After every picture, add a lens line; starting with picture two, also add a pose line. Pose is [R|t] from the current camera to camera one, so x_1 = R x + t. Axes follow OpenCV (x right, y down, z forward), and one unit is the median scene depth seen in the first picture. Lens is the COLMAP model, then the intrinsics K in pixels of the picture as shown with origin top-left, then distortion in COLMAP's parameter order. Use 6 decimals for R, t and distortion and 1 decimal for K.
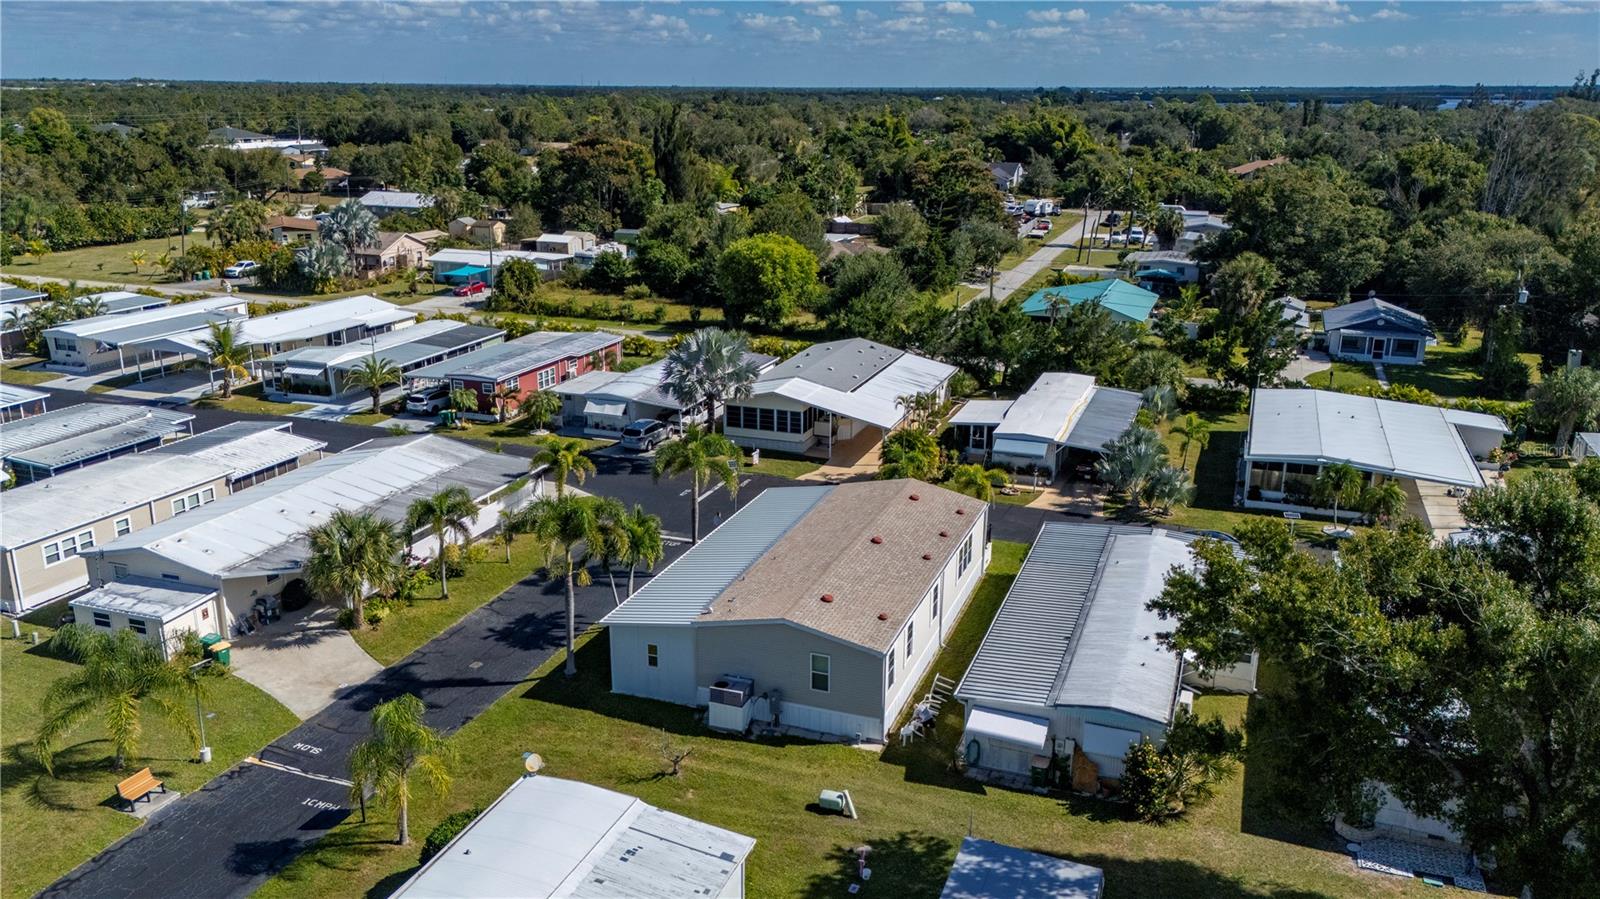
lens RADIAL K [[1211.8, 0, 800.0], [0, 1211.8, 449.5], [0, 0, 1]] dist [0.075379, -0.075733]
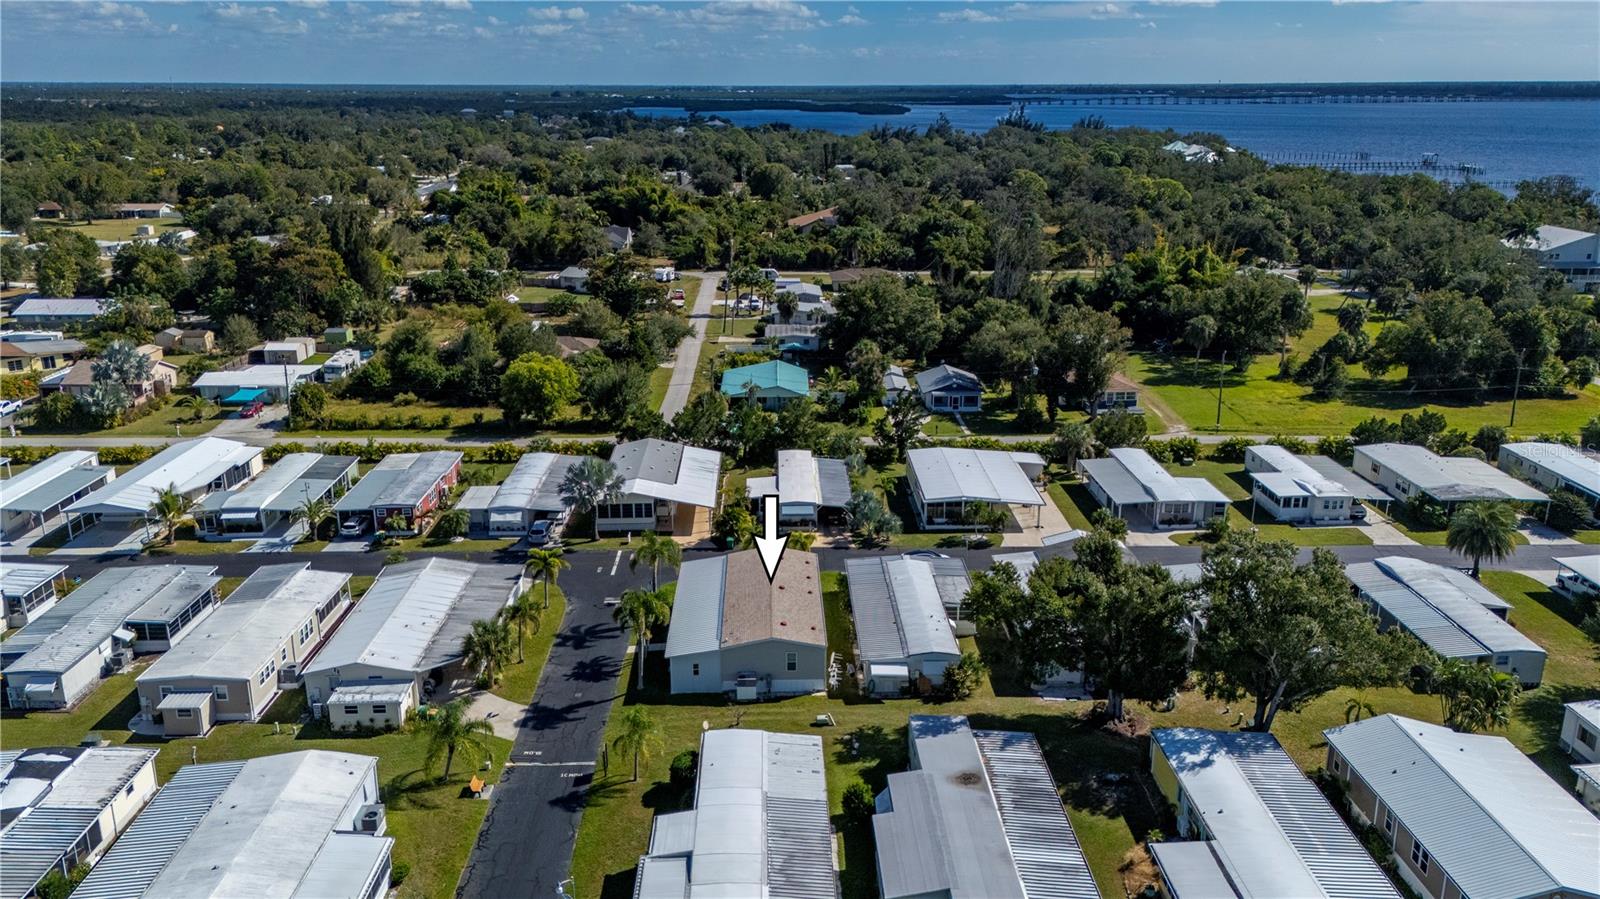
lens RADIAL K [[1177.9, 0, 800.0], [0, 1177.9, 449.5], [0, 0, 1]] dist [0.146390, -0.203253]
pose [[0.927837, -0.112908, 0.355485, -0.343784], [0.110777, 0.993494, 0.026416, -0.115882], [-0.356155, 0.014870, 0.934308, -0.449817]]
